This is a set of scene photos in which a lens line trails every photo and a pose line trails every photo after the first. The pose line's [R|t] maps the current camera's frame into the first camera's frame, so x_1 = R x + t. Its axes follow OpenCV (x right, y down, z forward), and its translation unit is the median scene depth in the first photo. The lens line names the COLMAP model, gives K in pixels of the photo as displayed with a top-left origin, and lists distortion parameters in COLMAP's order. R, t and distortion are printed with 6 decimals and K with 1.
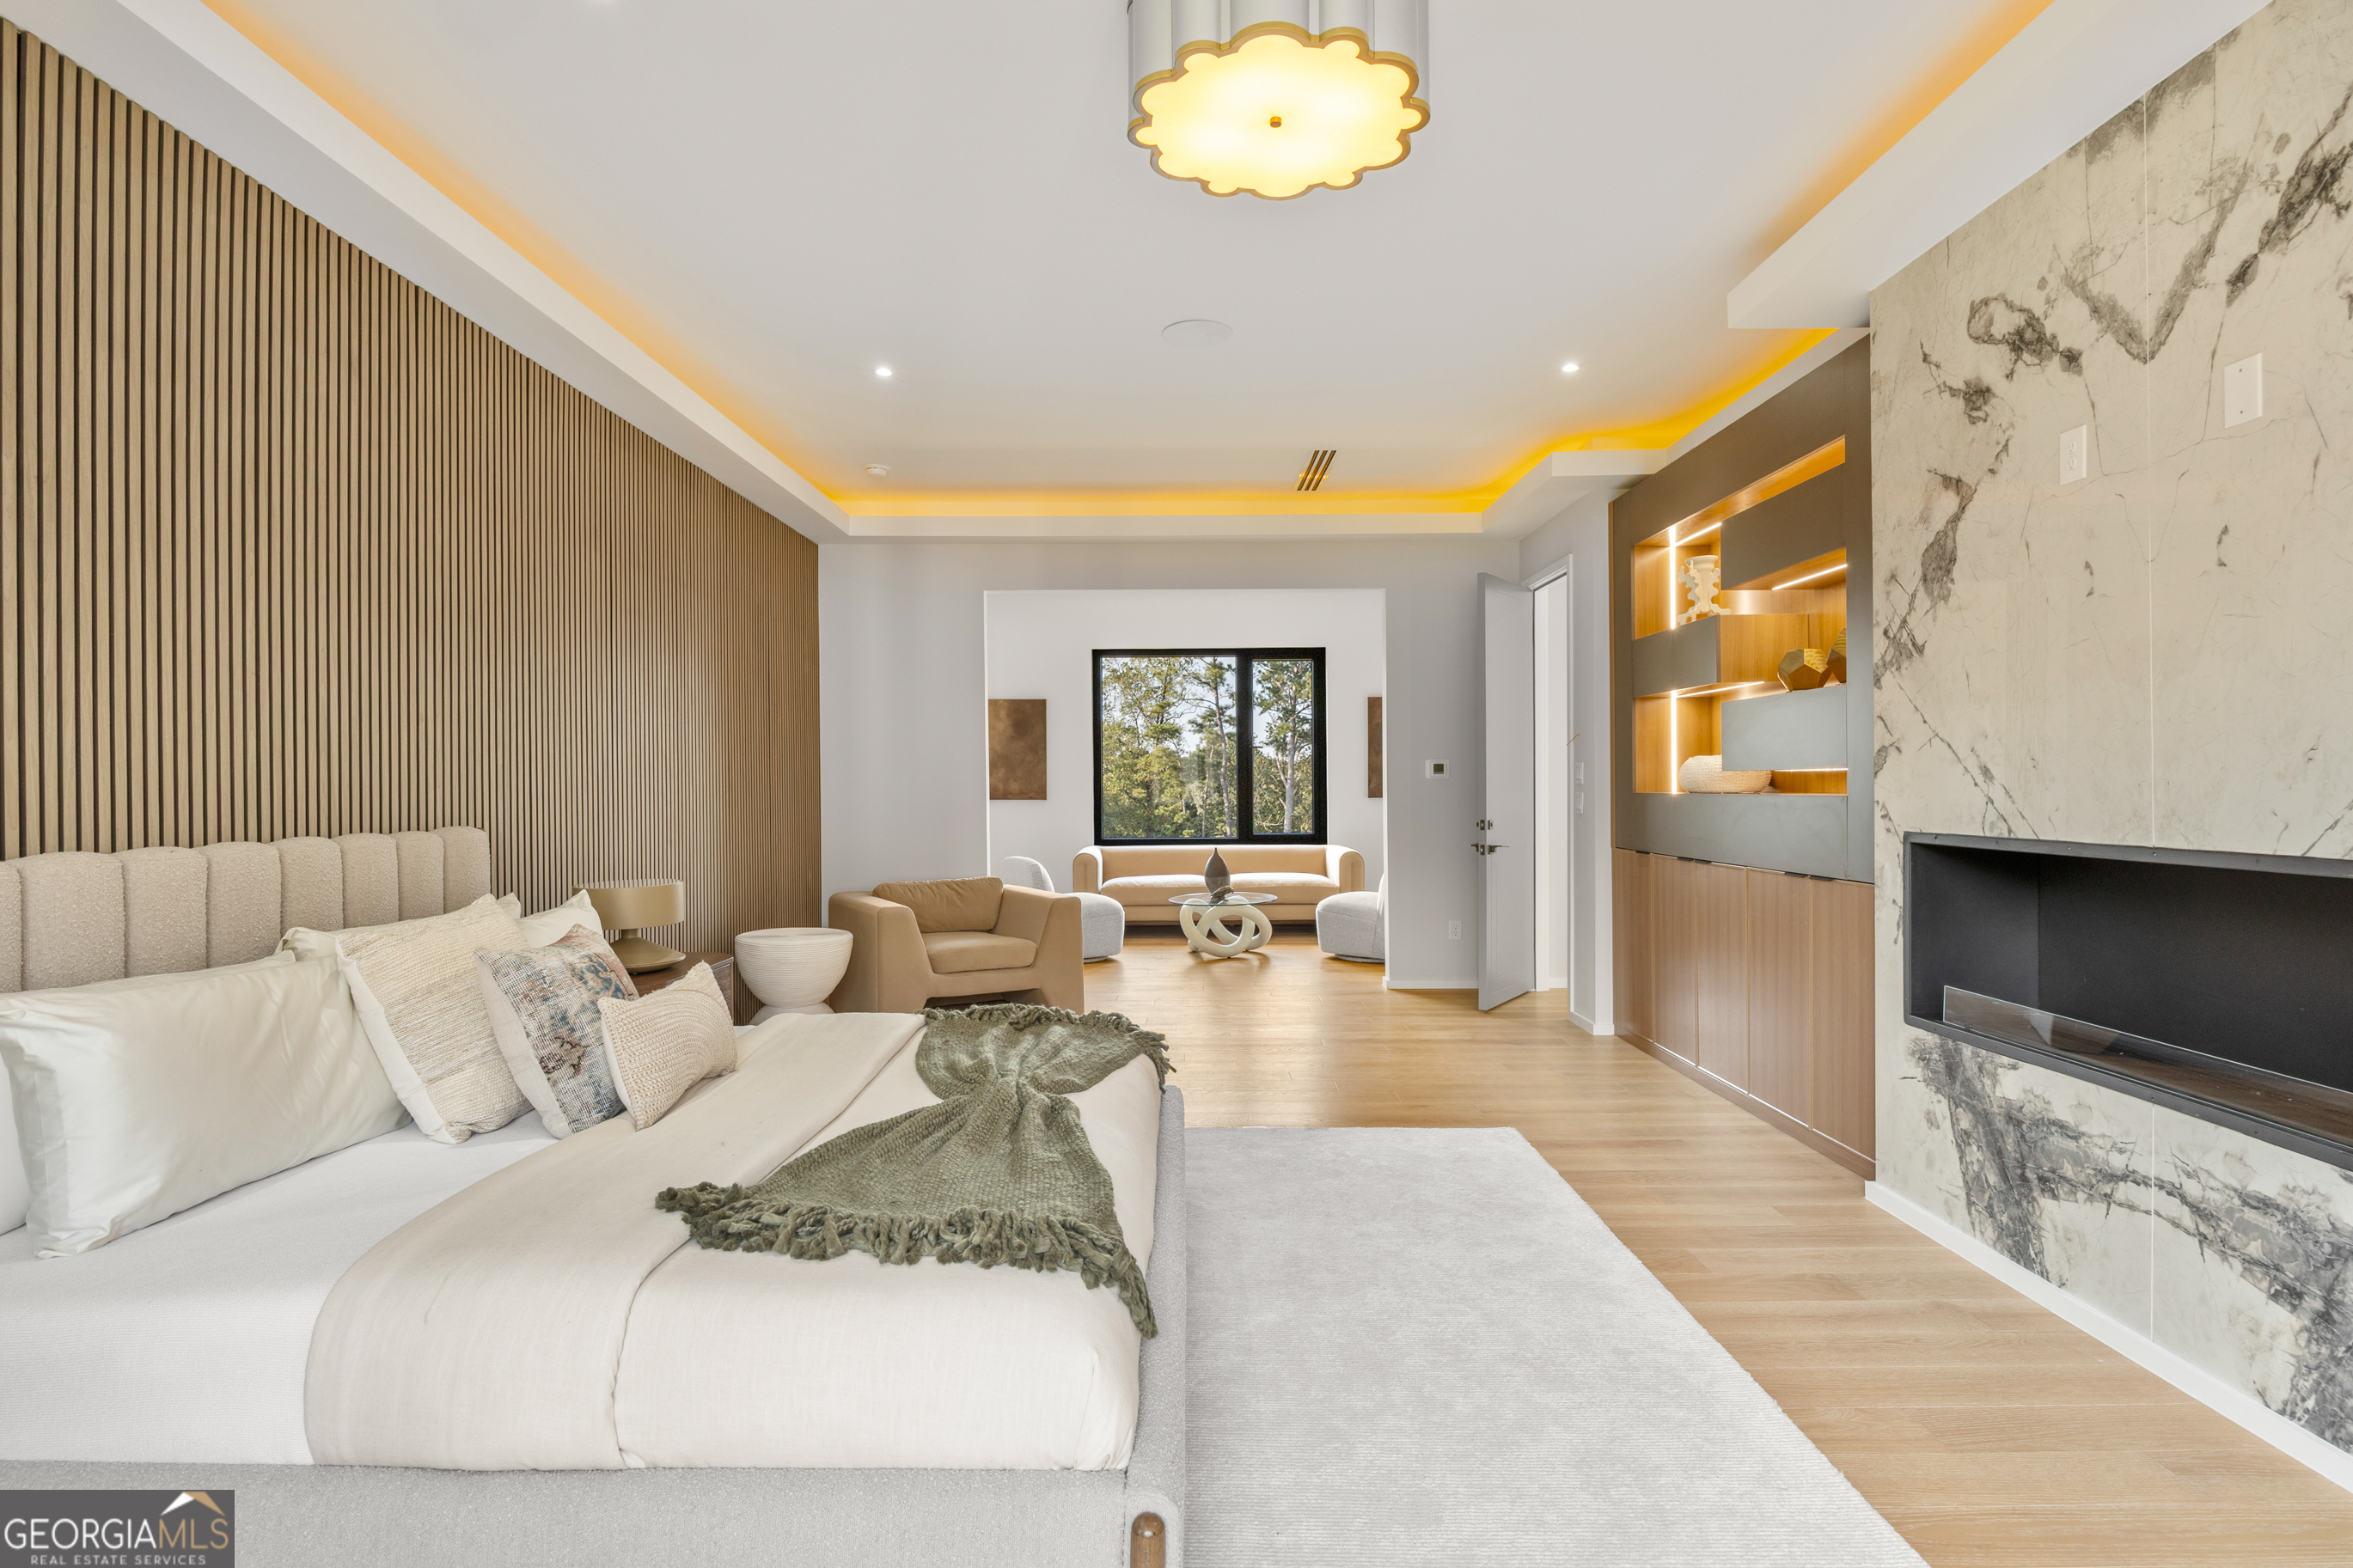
lens RADIAL K [[1165.4, 0, 1171.5], [0, 1165.4, 788.5], [0, 0, 1]] dist [-0.008389, -0.000830]
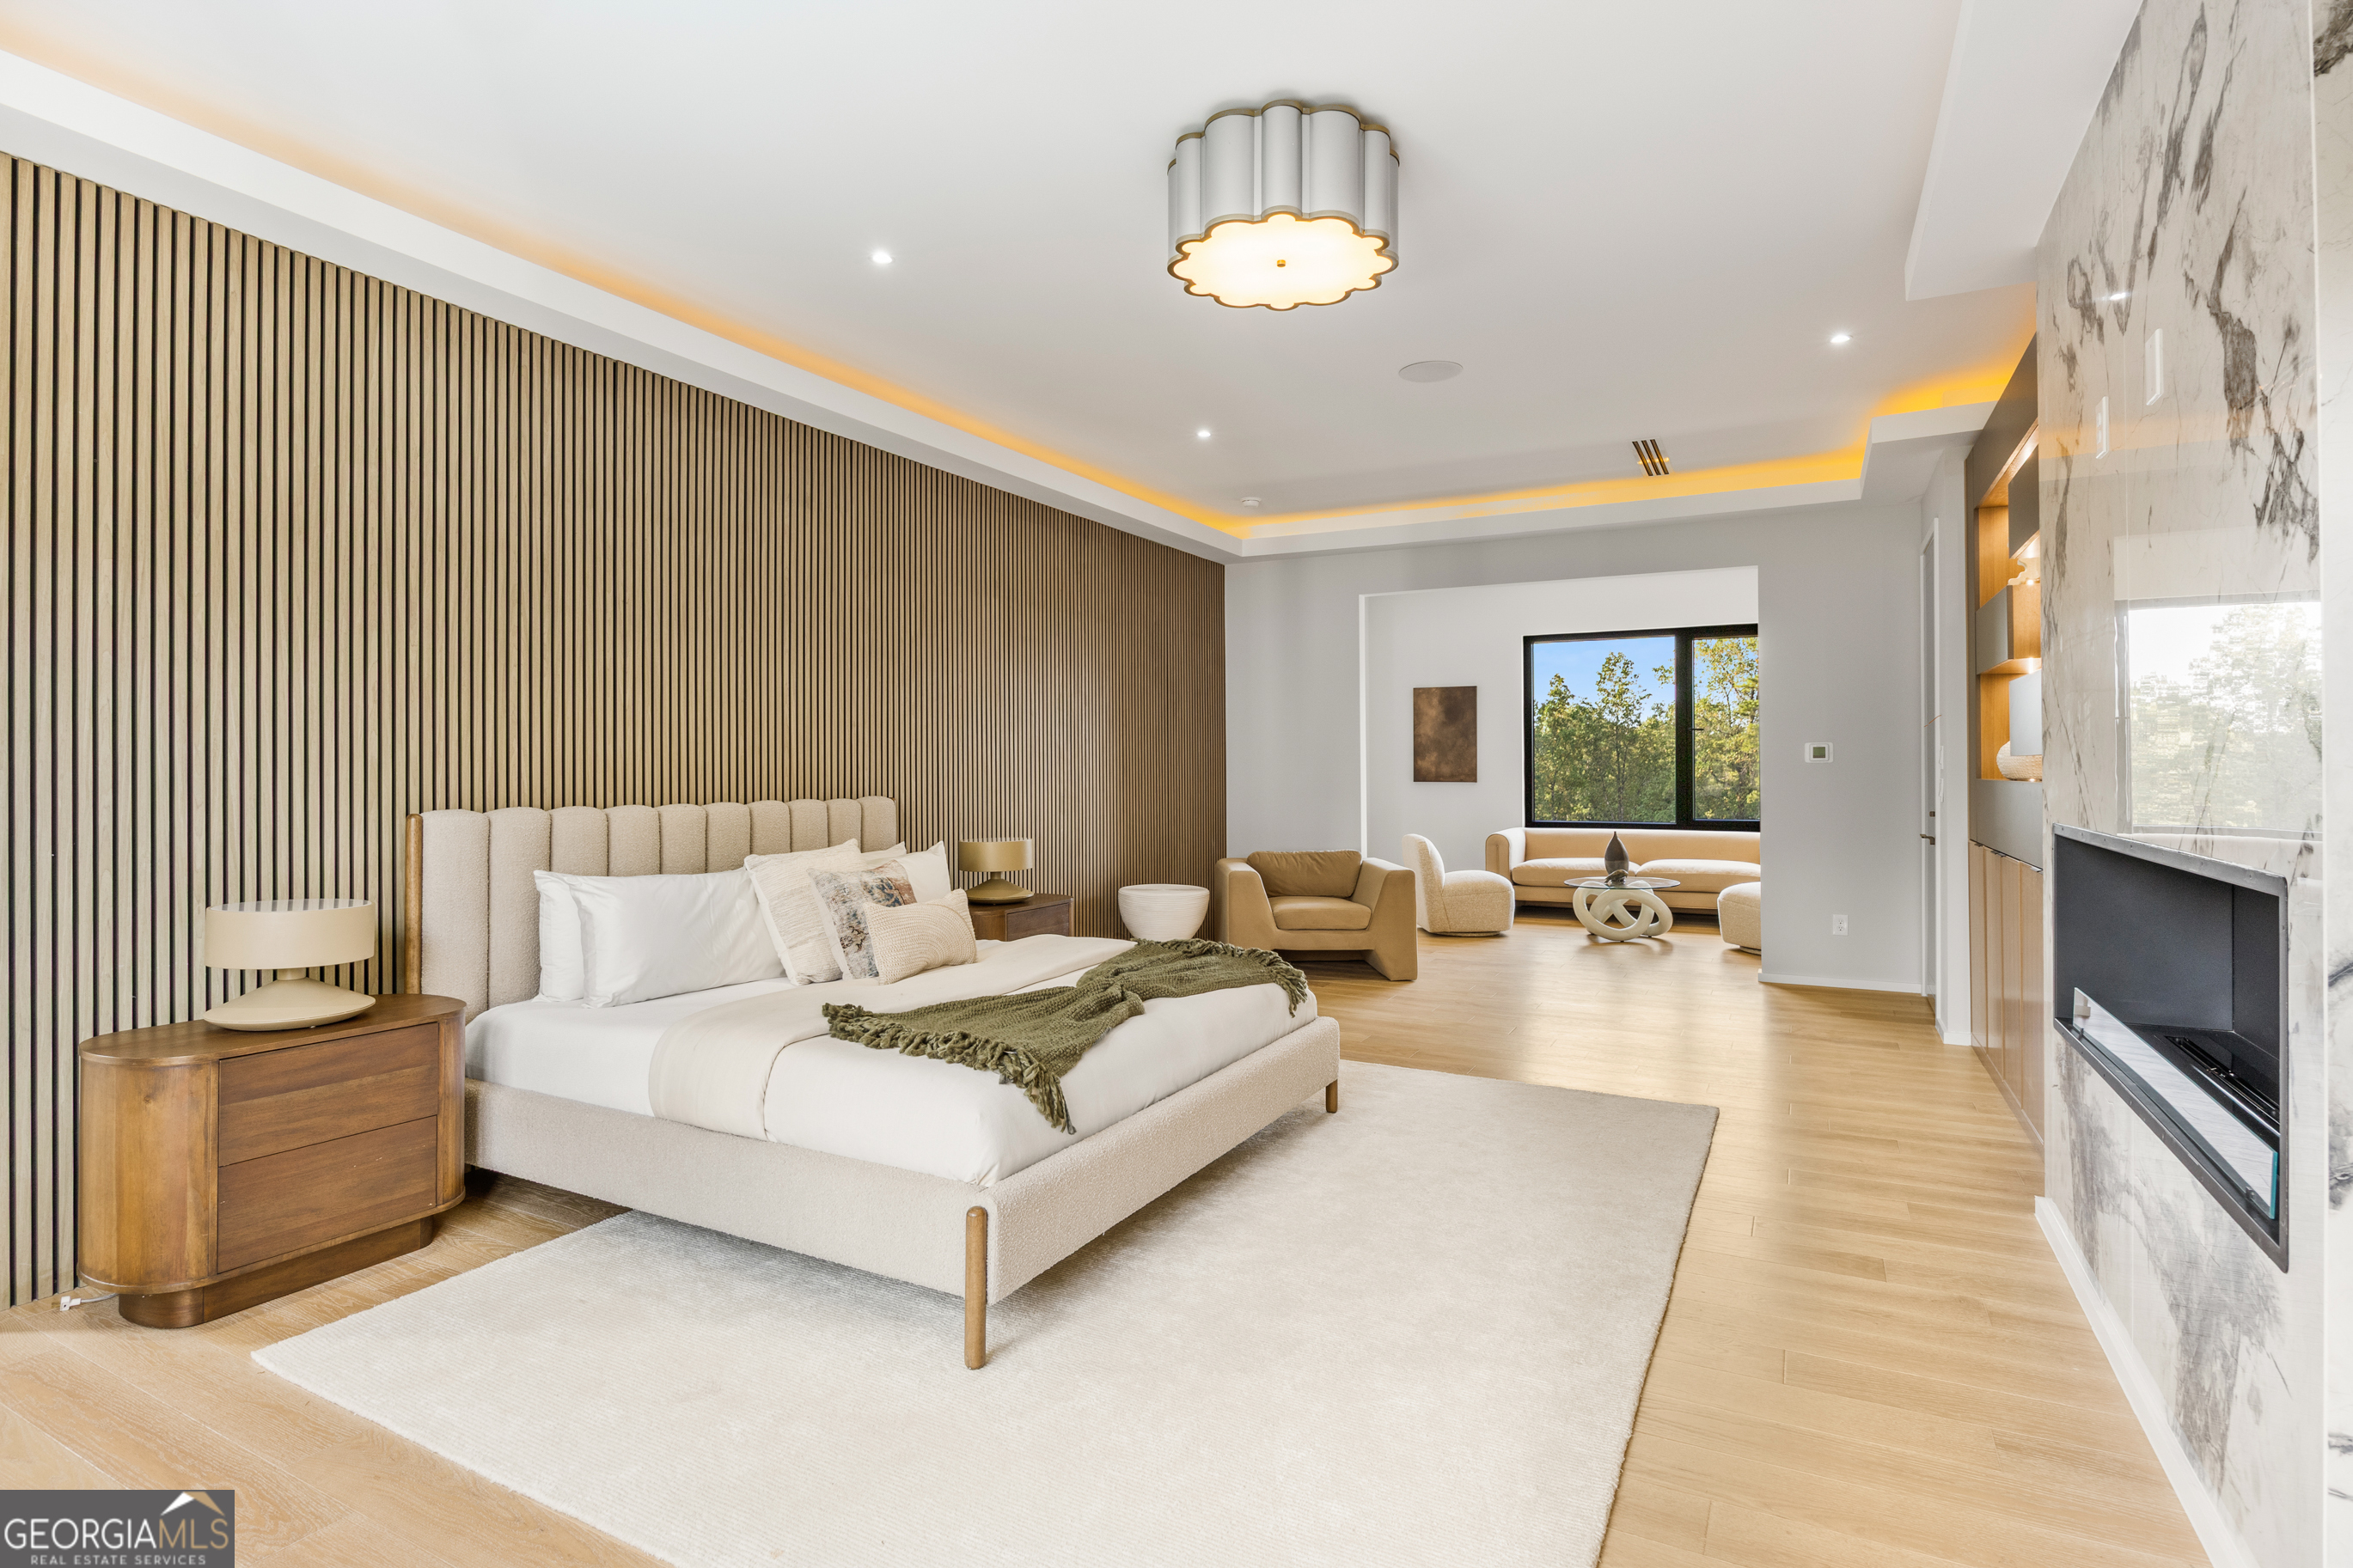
lens RADIAL K [[1165.4, 0, 1175.7], [0, 1165.4, 764.8], [0, 0, 1]] dist [-0.008389, -0.000830]
pose [[0.886433, 0.001019, -0.462856, 0.171777], [-0.003318, 0.999986, -0.004154, -0.001177], [0.462846, 0.005218, 0.886424, -0.061471]]
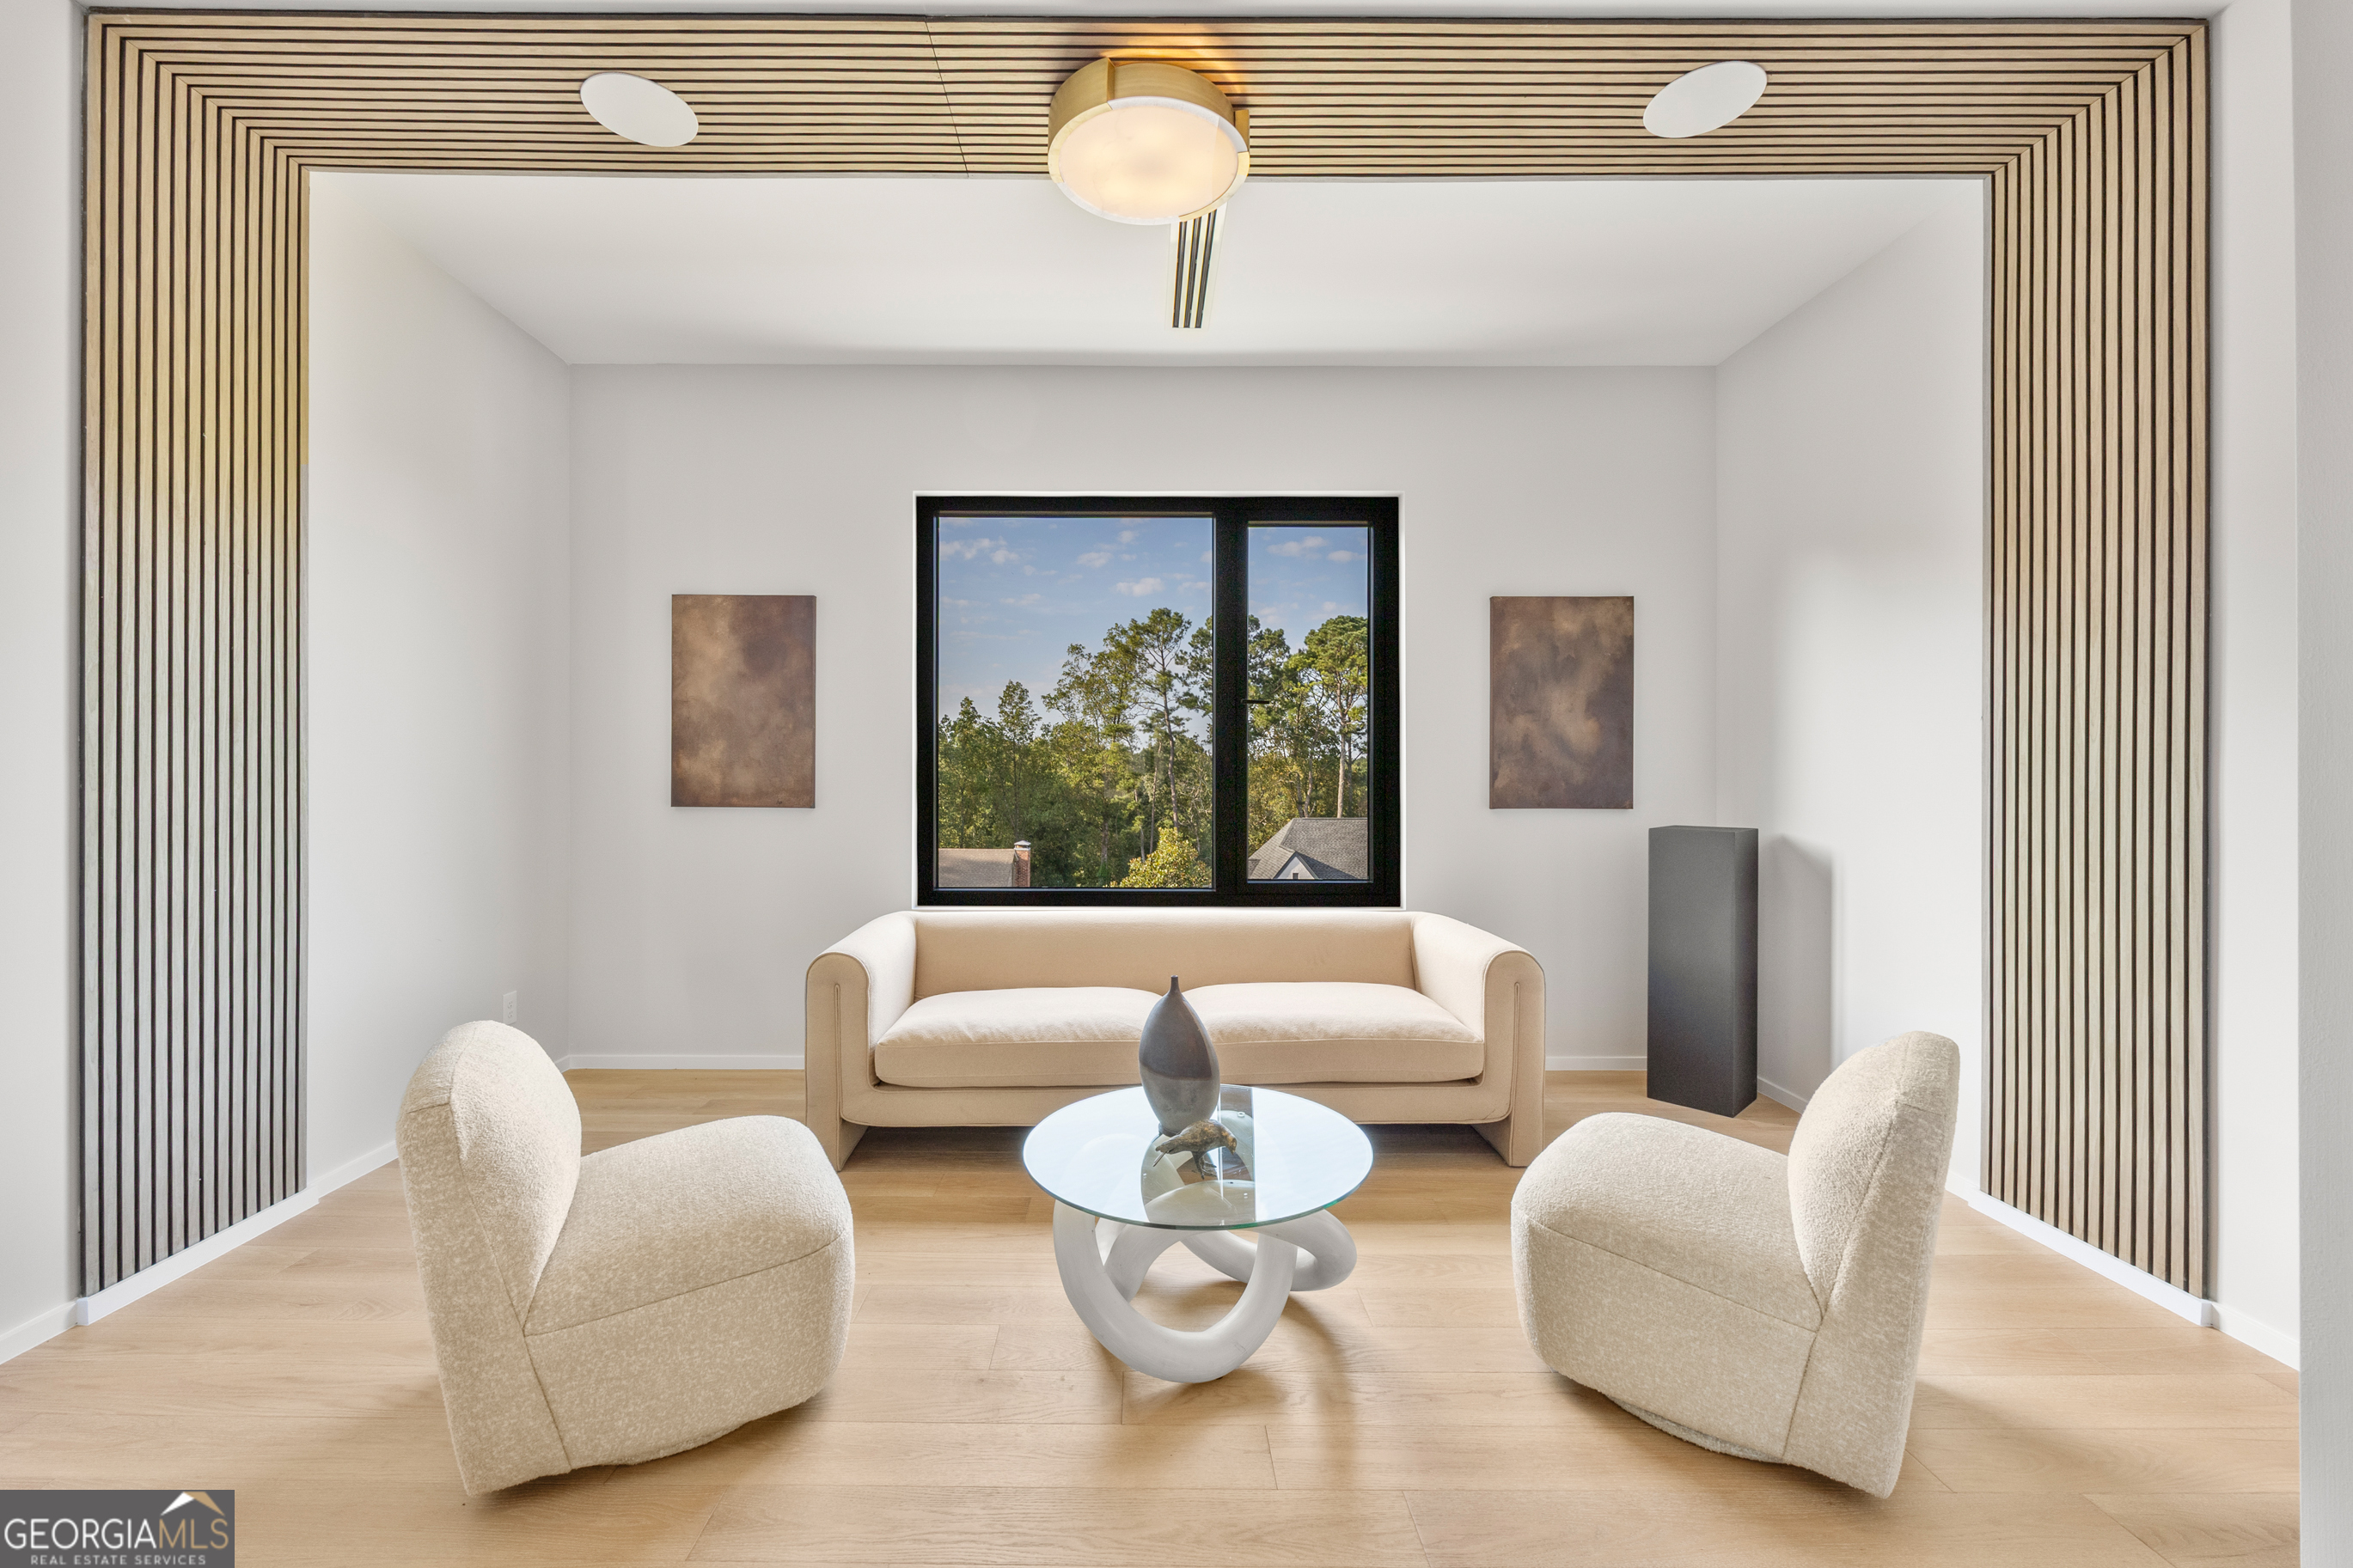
lens RADIAL K [[964.1, 0, 1166.6], [0, 964.1, 779.0], [0, 0, 1]] dist [0.000098, -0.000019]
pose [[0.999119, 0.009045, 0.040993, 0.025506], [-0.009001, 0.999959, -0.001254, -0.003671], [-0.041002, 0.000884, 0.999159, 0.755275]]
